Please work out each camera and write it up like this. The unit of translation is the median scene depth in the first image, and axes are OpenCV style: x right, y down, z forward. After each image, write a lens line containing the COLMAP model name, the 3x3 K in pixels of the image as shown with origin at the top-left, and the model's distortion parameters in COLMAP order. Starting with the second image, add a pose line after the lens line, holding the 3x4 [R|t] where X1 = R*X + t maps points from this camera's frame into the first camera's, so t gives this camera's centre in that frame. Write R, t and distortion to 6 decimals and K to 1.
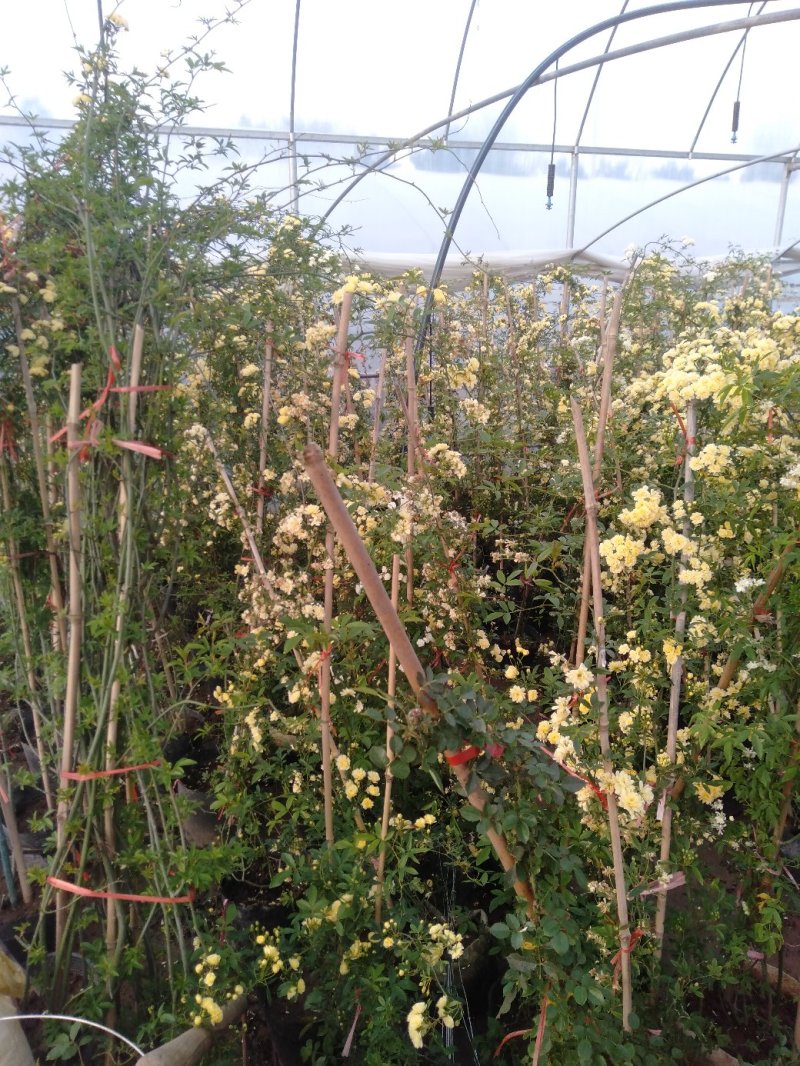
lens RADIAL K [[785.6, 0, 373.6], [0, 785.6, 529.9], [0, 0, 1]] dist [0.021644, -0.019076]
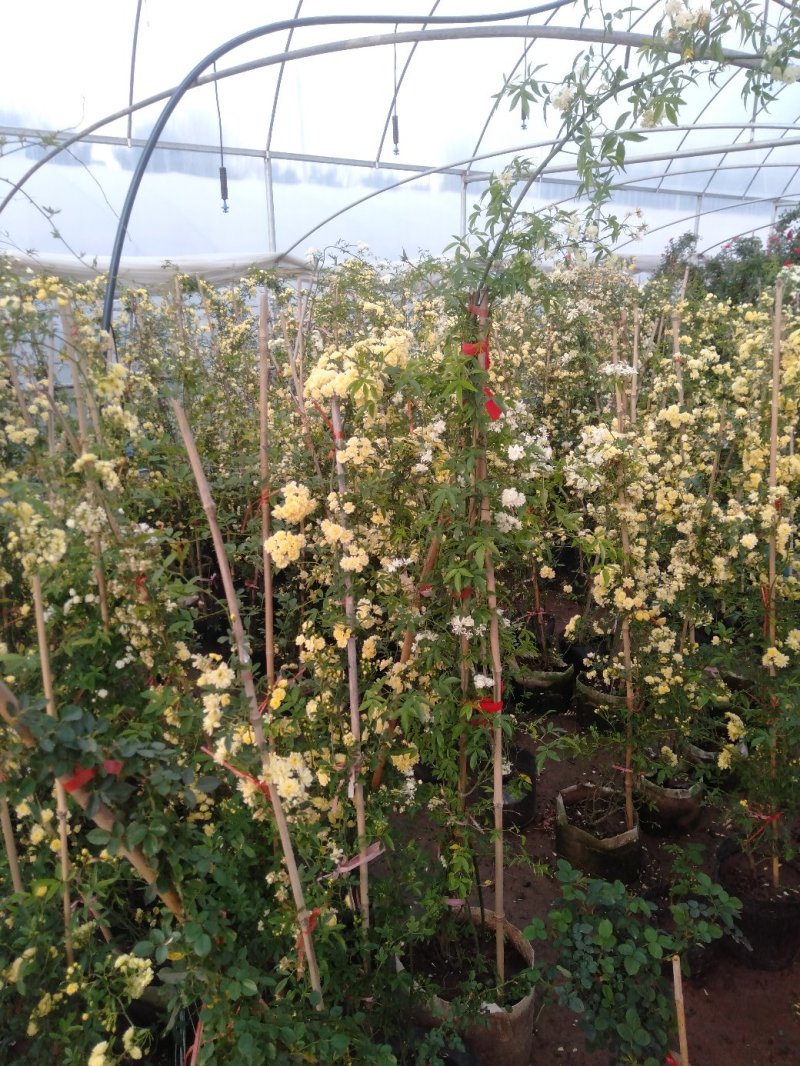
lens RADIAL K [[788.8, 0, 400.0], [0, 788.8, 533.0], [0, 0, 1]] dist [0.033136, -0.030374]
pose [[0.945601, -0.104370, 0.308133, 0.131513], [0.105005, 0.994365, 0.014569, 0.009727], [-0.307917, 0.018579, 0.951232, -0.026337]]
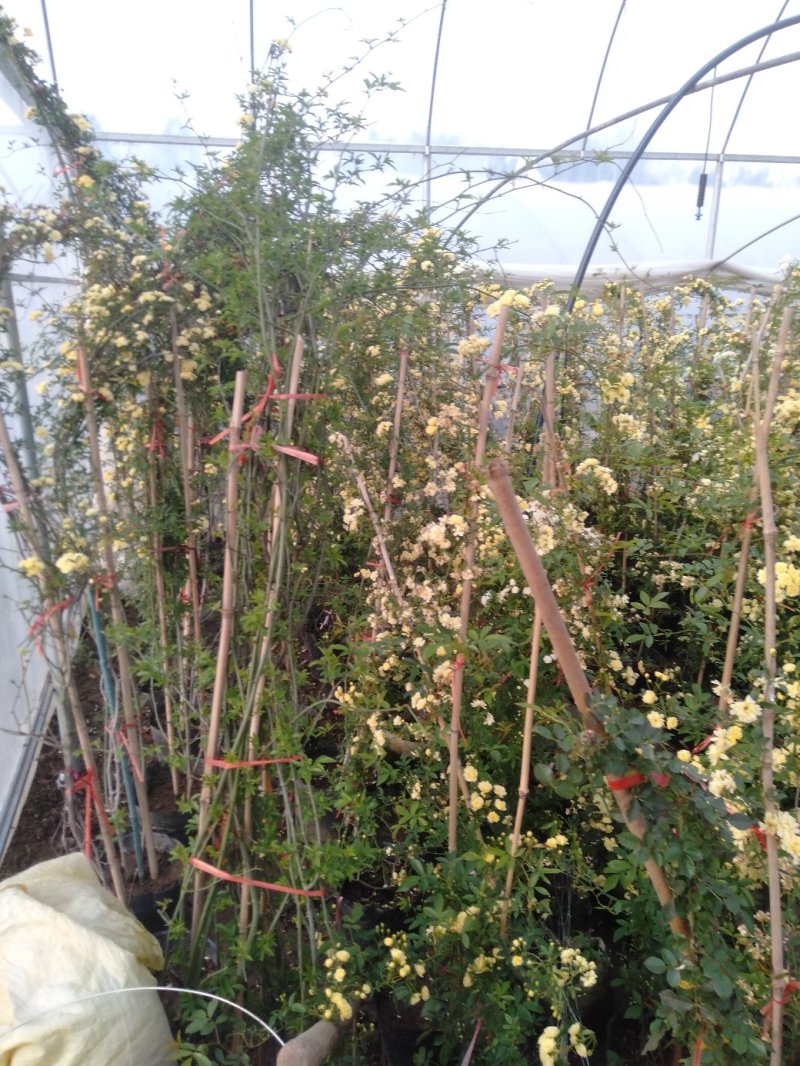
lens RADIAL K [[781.2, 0, 363.0], [0, 781.2, 528.1], [0, 0, 1]] dist [0.019496, -0.014457]
pose [[0.989258, 0.049300, -0.137614, -0.055496], [-0.050767, 0.998685, -0.007168, -0.002041], [0.137080, 0.014078, 0.990460, -0.008116]]
